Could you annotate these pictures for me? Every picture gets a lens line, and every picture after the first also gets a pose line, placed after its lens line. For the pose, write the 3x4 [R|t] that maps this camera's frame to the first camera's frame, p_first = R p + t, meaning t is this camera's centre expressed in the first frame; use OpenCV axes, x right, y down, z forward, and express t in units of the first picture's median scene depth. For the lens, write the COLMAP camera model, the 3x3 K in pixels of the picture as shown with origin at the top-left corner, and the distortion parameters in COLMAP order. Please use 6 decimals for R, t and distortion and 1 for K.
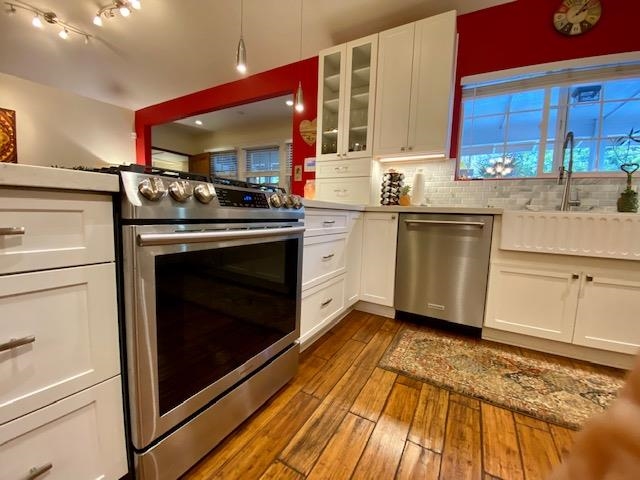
lens RADIAL K [[260.8, 0, 319.5], [0, 260.8, 240.2], [0, 0, 1]] dist [-0.028916, -0.001101]
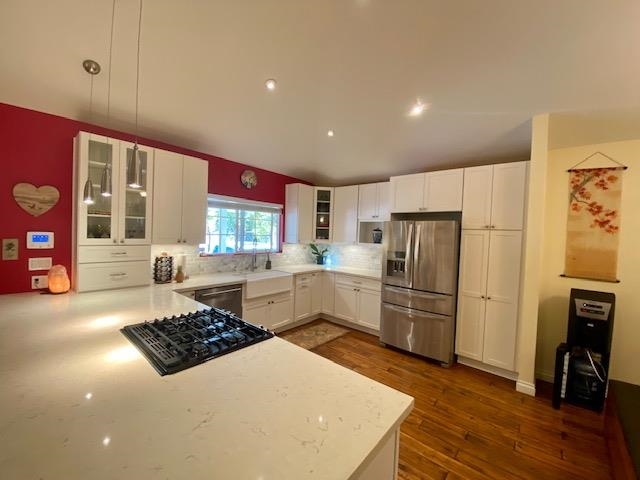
lens RADIAL K [[260.8, 0, 320.4], [0, 260.8, 239.9], [0, 0, 1]] dist [-0.028916, -0.001101]
pose [[0.191416, -0.053505, 0.980050, -0.876831], [0.083920, 0.995749, 0.037971, -0.342401], [-0.977915, 0.074978, 0.195092, -0.012078]]
